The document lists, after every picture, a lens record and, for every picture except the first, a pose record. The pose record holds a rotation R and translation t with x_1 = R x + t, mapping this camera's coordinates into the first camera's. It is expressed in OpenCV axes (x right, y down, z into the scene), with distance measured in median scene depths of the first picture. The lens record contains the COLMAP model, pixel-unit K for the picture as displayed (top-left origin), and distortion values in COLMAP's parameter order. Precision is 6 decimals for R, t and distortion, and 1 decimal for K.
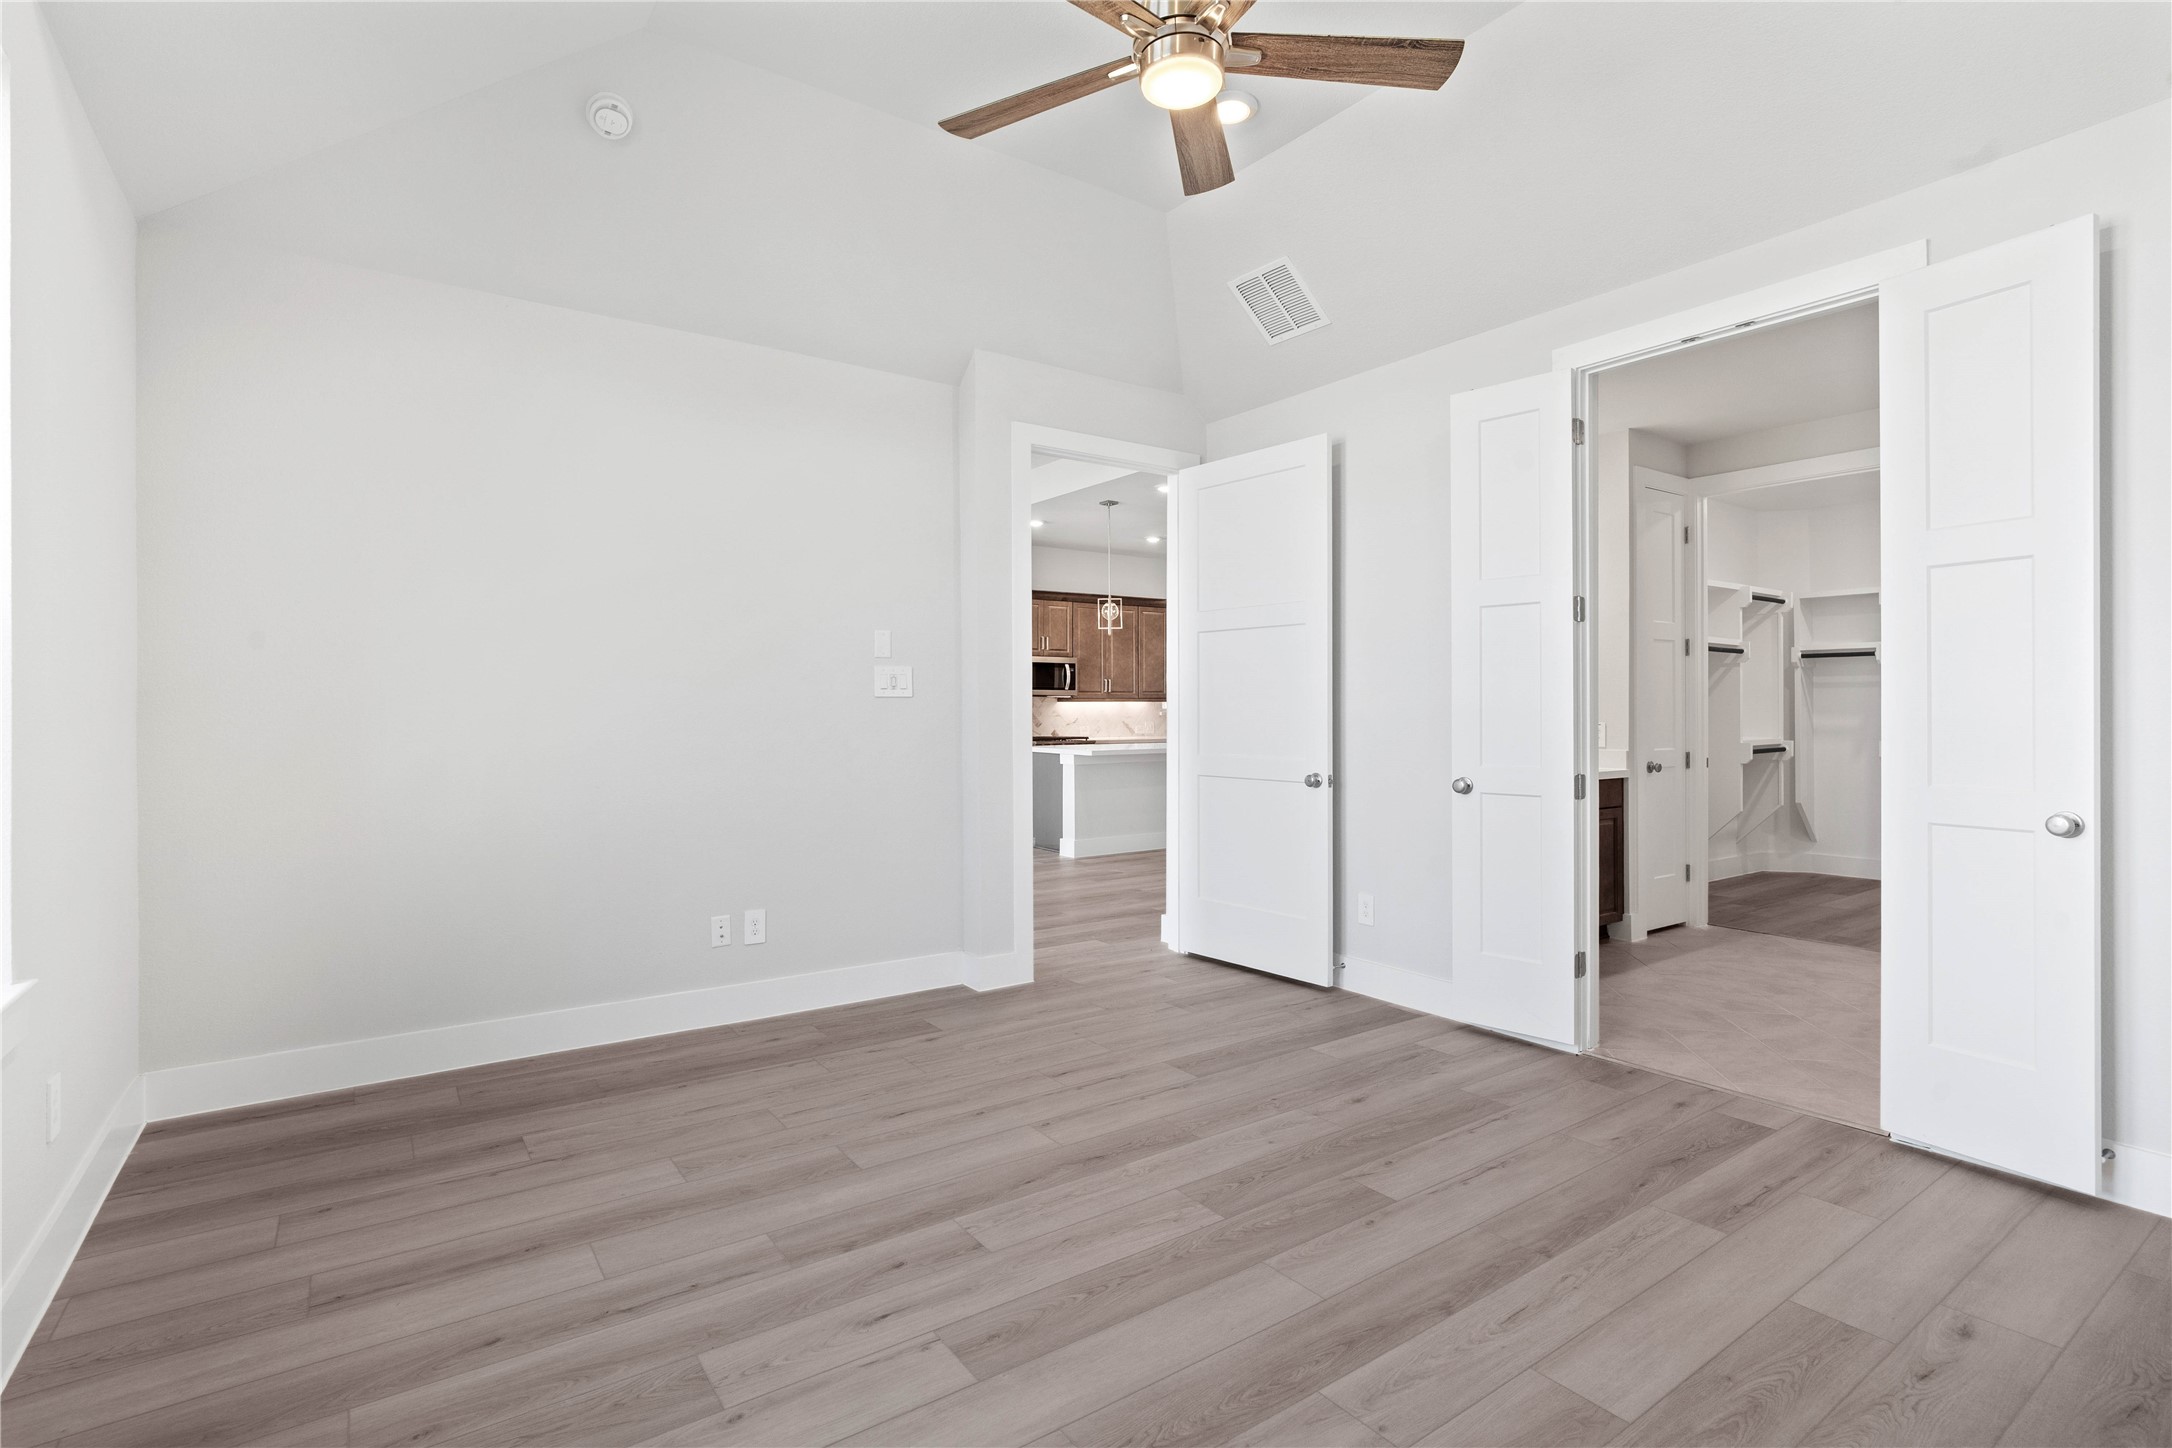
lens RADIAL K [[1045.9, 0, 1080.2], [0, 1045.9, 717.1], [0, 0, 1]] dist [0.000325, -0.000184]
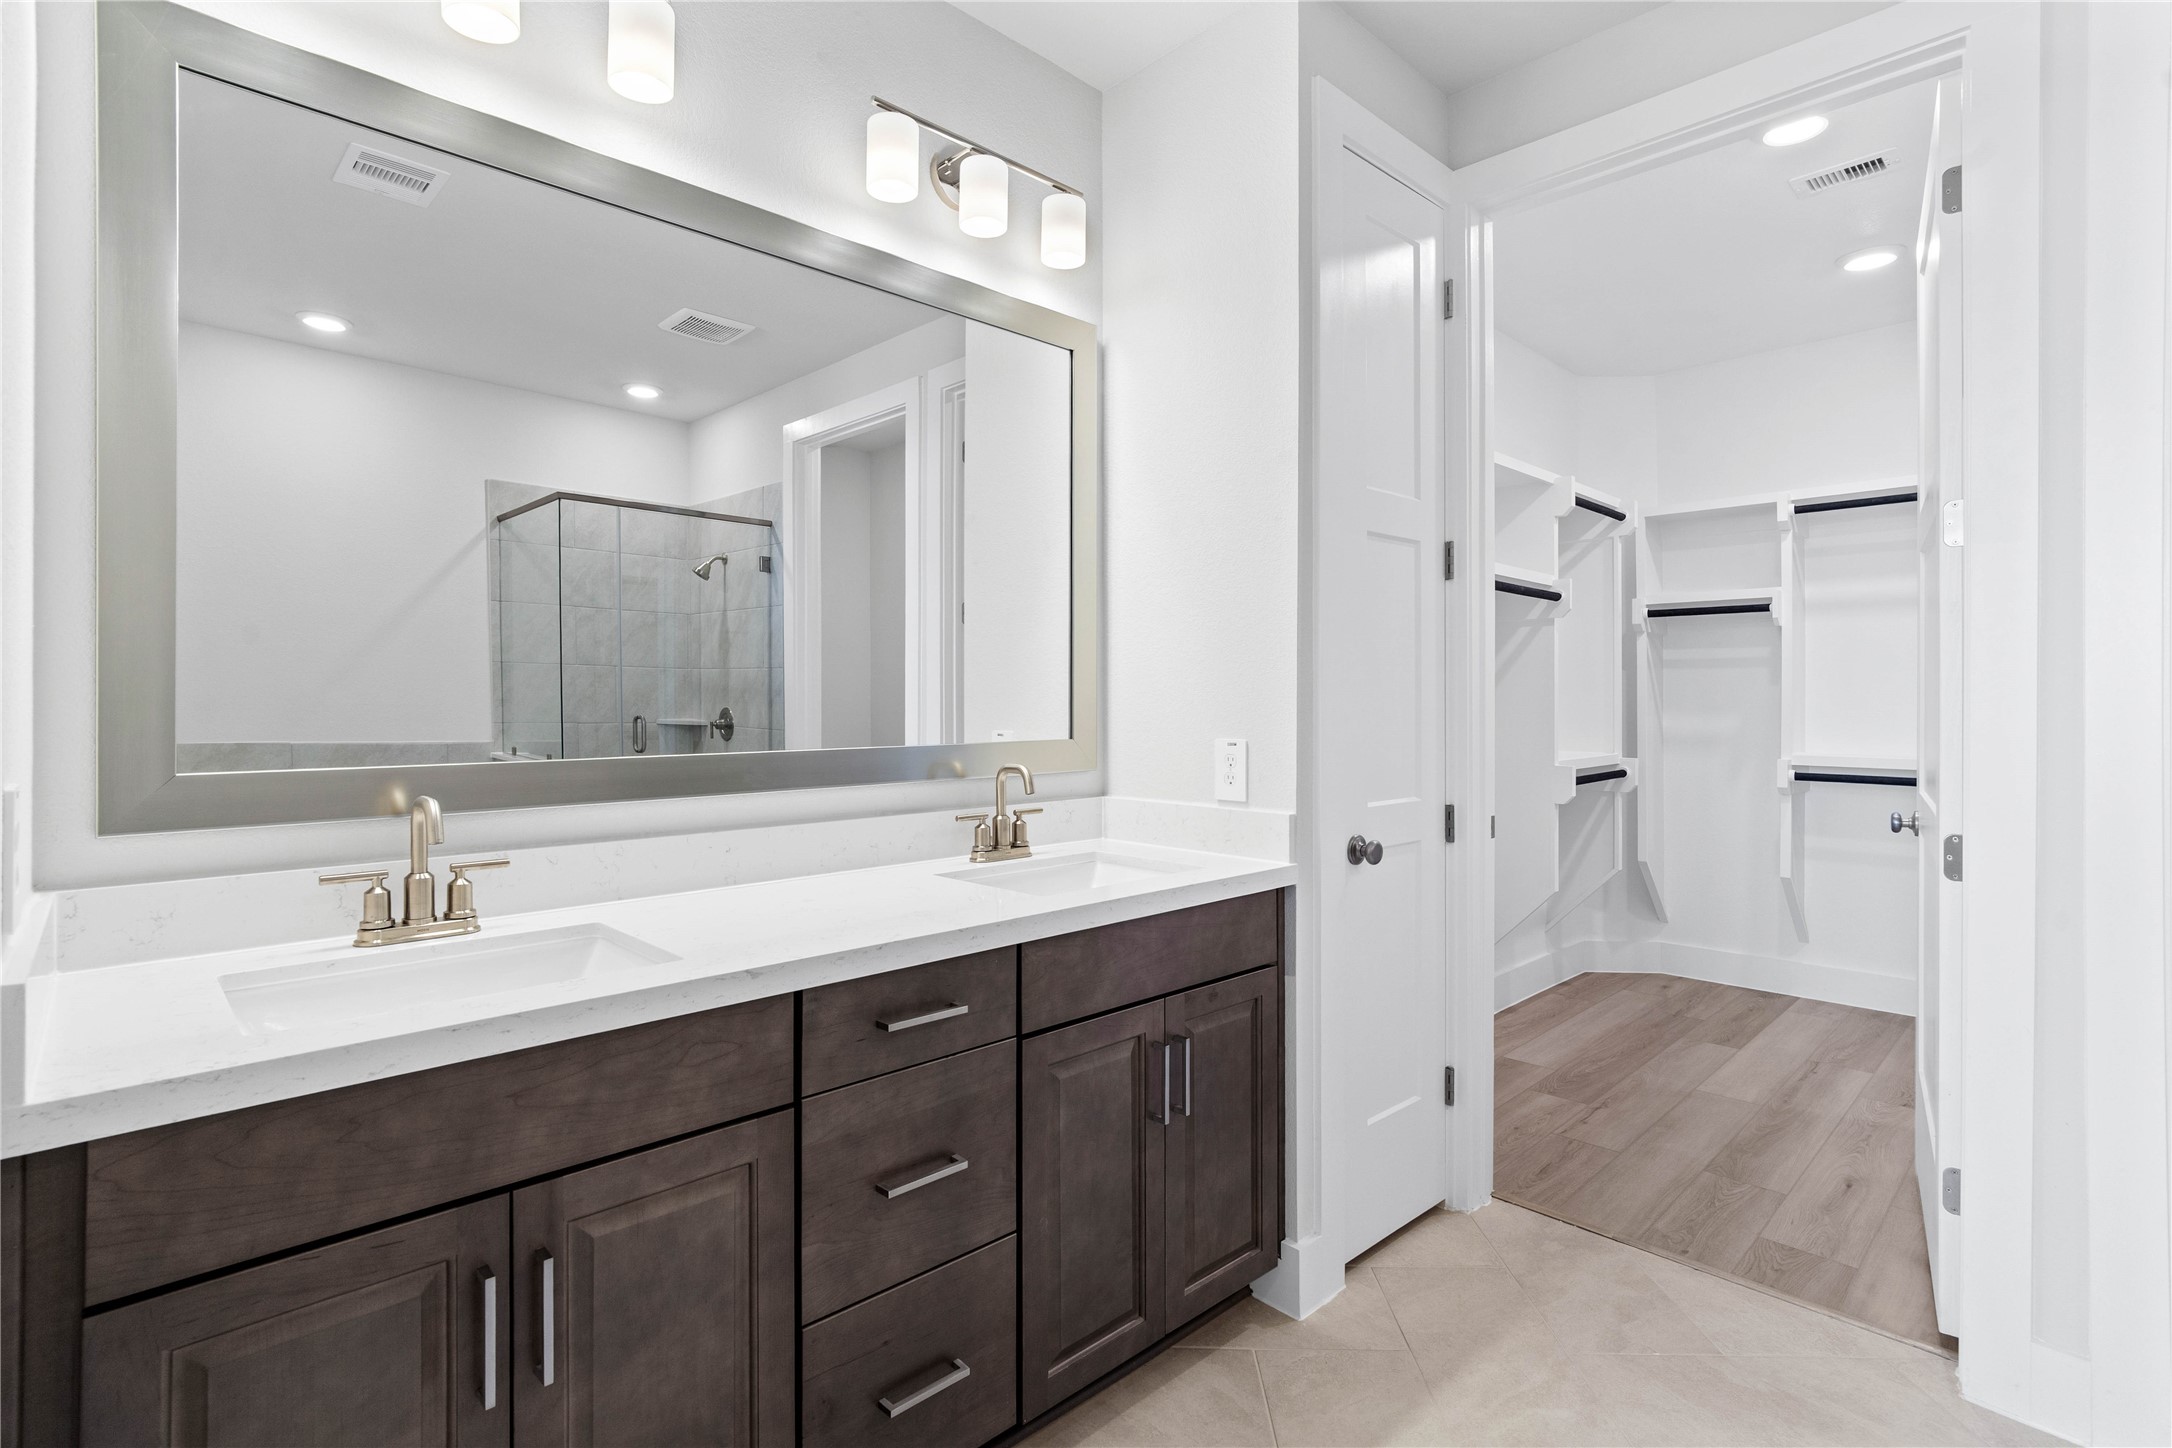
lens RADIAL K [[1045.9, 0, 1080.2], [0, 1045.9, 717.1], [0, 0, 1]] dist [0.000325, -0.000184]
pose [[0.988777, -0.002233, 0.149382, 0.298301], [0.001477, 0.999986, 0.005174, -0.003857], [-0.149391, -0.004896, 0.988766, 0.486630]]
